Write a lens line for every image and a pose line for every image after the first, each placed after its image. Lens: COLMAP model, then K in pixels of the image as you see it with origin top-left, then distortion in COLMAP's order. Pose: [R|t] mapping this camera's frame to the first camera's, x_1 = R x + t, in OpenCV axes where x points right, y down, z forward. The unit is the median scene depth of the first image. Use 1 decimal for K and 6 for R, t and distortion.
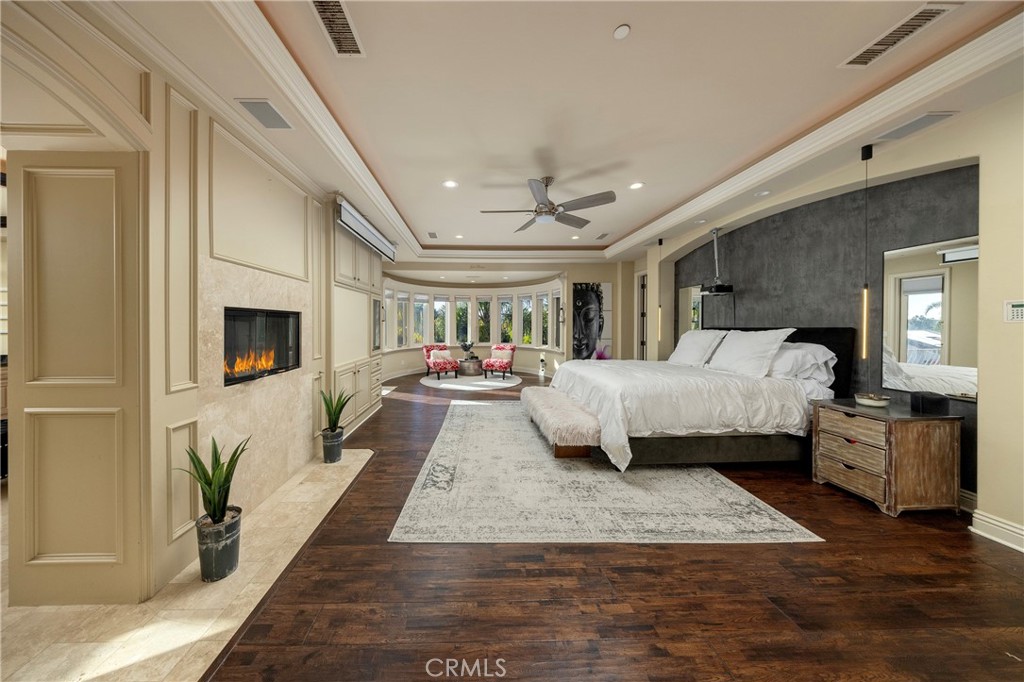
lens RADIAL K [[294.7, 0, 512.5], [0, 294.7, 328.7], [0, 0, 1]] dist [-0.005768, -0.000041]
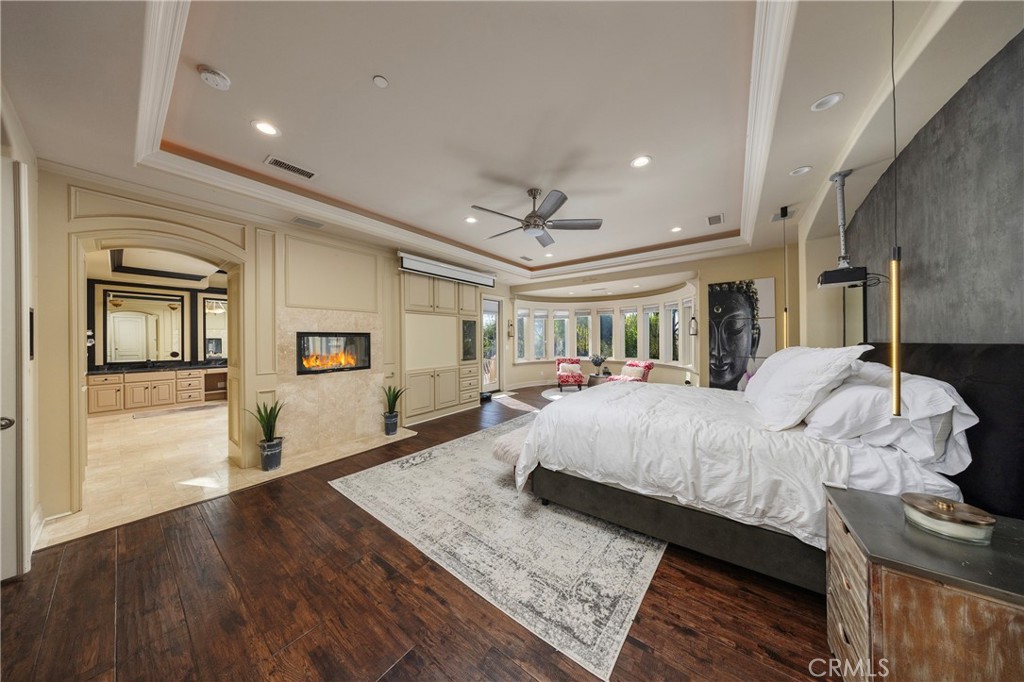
lens RADIAL K [[291.7, 0, 512.0], [0, 291.7, 341.0], [0, 0, 1]] dist [-0.004864, 0.000049]
pose [[0.796328, -0.002483, -0.604860, 0.751062], [-0.000541, 0.999988, -0.004818, -0.006087], [0.604864, 0.004164, 0.796318, 0.217104]]
